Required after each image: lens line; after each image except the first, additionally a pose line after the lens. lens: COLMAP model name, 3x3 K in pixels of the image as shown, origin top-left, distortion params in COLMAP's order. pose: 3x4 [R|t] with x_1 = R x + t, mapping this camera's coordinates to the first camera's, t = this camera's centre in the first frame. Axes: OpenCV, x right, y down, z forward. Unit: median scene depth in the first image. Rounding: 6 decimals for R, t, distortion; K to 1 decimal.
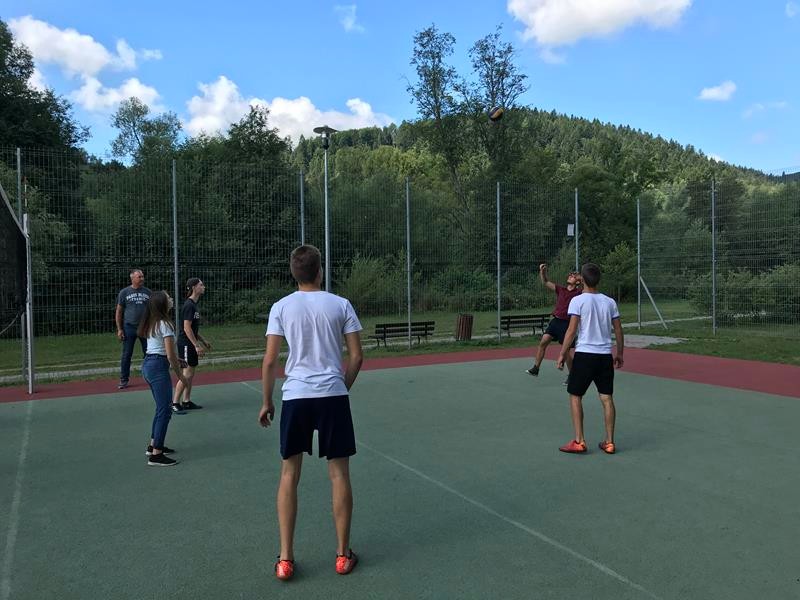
lens RADIAL K [[651.9, 0, 397.7], [0, 651.9, 298.6], [0, 0, 1]] dist [0.023909, -0.013040]
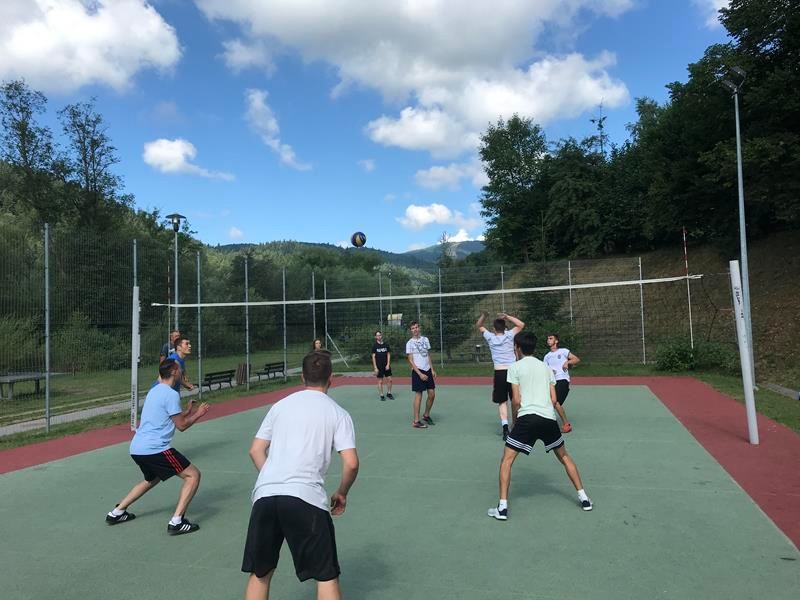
lens RADIAL K [[654.6, 0, 397.4], [0, 654.6, 298.6], [0, 0, 1]] dist [-0.008913, -0.016158]
pose [[0.680489, 0.024063, 0.732363, -0.267749], [0.041741, 0.996565, -0.071529, -0.000397], [-0.731568, 0.079245, 0.677147, -0.038993]]
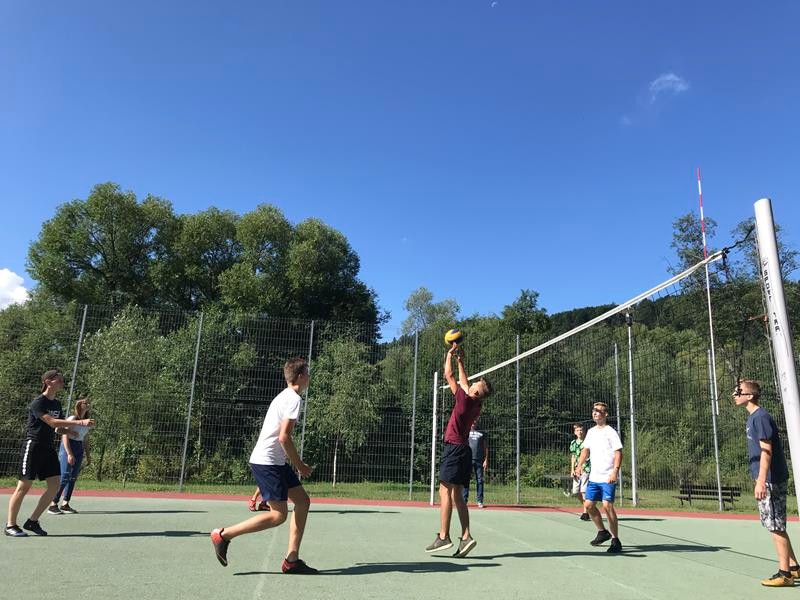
lens RADIAL K [[649.2, 0, 397.9], [0, 649.2, 298.3], [0, 0, 1]] dist [0.060839, -0.091408]
pose [[0.939398, -0.024055, -0.341984, -0.034289], [-0.067791, 0.964805, -0.254079, 0.018044], [0.336060, 0.261865, 0.904705, -0.079694]]
